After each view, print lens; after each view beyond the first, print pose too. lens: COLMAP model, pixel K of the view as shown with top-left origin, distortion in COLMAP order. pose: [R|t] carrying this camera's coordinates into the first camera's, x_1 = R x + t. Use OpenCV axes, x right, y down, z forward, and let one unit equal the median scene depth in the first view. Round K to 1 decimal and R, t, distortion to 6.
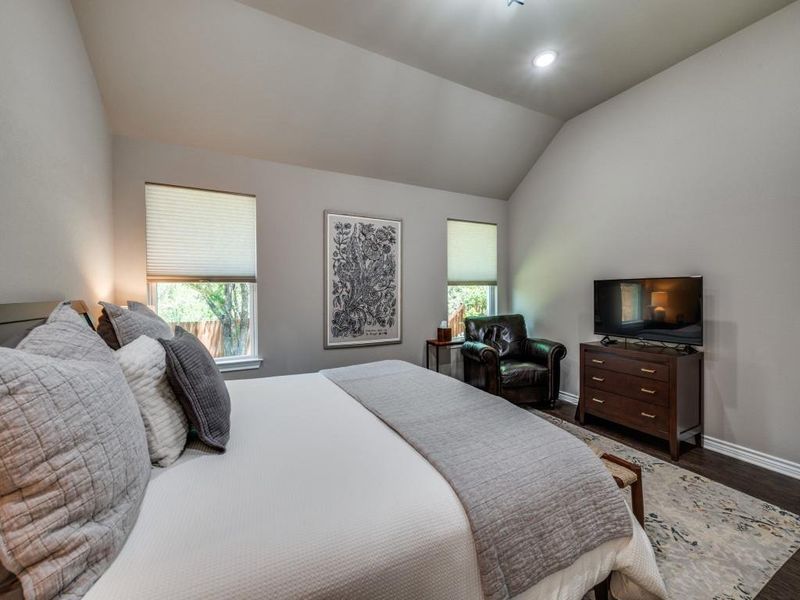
lens RADIAL K [[310.9, 0, 404.2], [0, 310.9, 296.1], [0, 0, 1]] dist [0.002944, 0.000076]
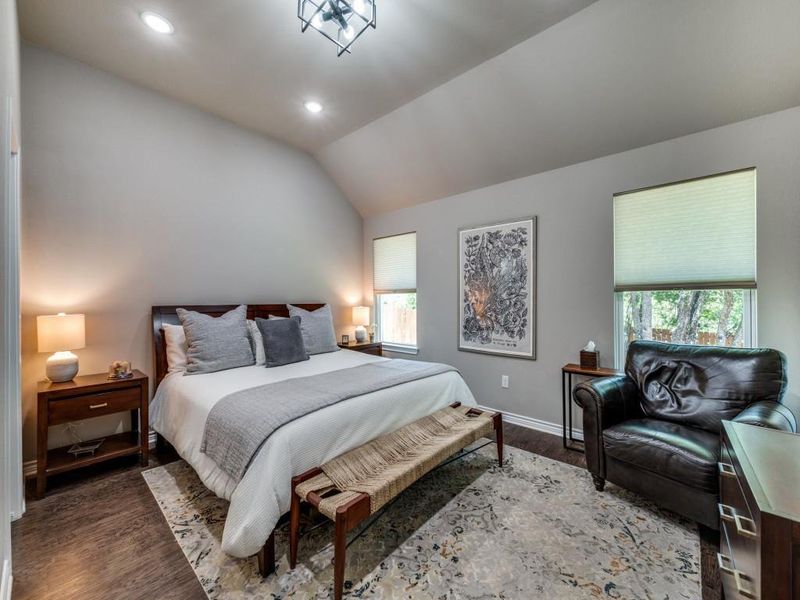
lens RADIAL K [[310.9, 0, 404.7], [0, 310.9, 299.4], [0, 0, 1]] dist [0.002944, 0.000076]
pose [[0.382546, 0.005085, -0.923922, 0.694583], [-0.011137, 0.999938, 0.000892, -0.013808], [0.923869, 0.009948, 0.382579, 0.361484]]
